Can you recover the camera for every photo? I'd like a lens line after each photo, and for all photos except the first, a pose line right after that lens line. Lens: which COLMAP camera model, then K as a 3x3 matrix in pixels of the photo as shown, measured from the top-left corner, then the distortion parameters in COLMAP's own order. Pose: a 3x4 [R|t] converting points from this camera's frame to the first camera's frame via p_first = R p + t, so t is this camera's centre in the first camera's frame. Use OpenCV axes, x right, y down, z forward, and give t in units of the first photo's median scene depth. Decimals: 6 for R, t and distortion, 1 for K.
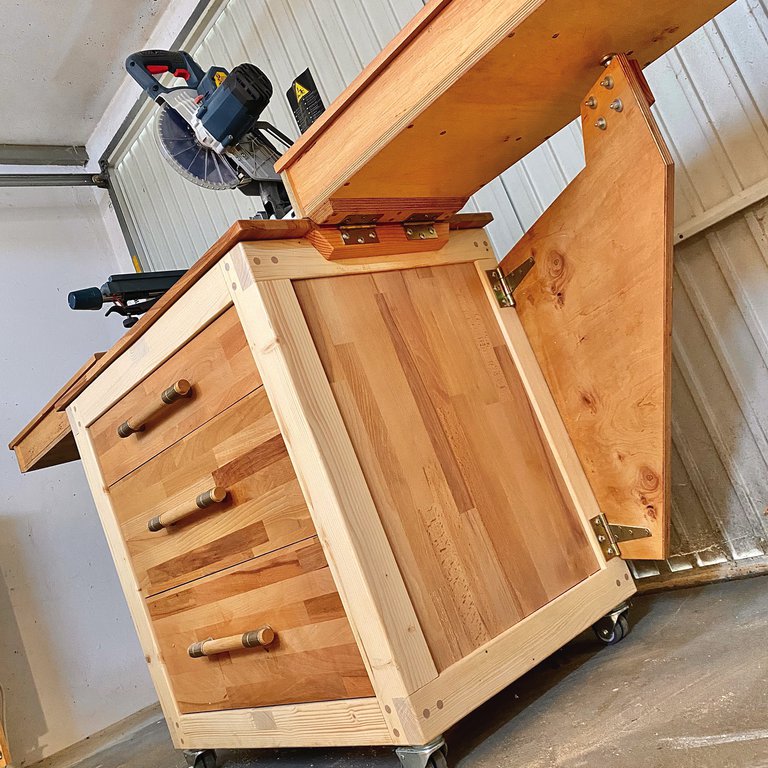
lens RADIAL K [[789.5, 0, 371.7], [0, 789.5, 385.5], [0, 0, 1]] dist [0.081740, -0.011537]
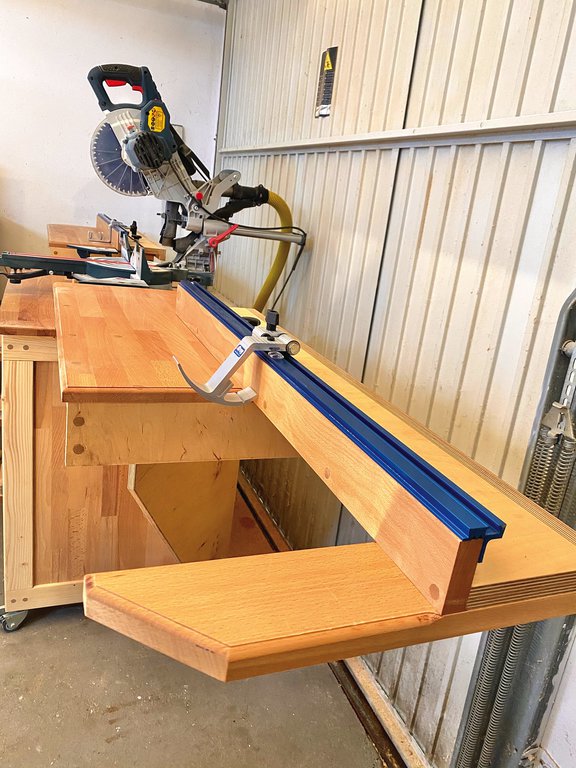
lens RADIAL K [[597.5, 0, 289.7], [0, 597.5, 382.6], [0, 0, 1]] dist [0.012573, -0.042442]
pose [[0.831416, 0.535065, -0.149845, 0.478445], [-0.405167, 0.768333, 0.495484, -0.835997], [0.380247, -0.351241, 0.855595, 0.187891]]
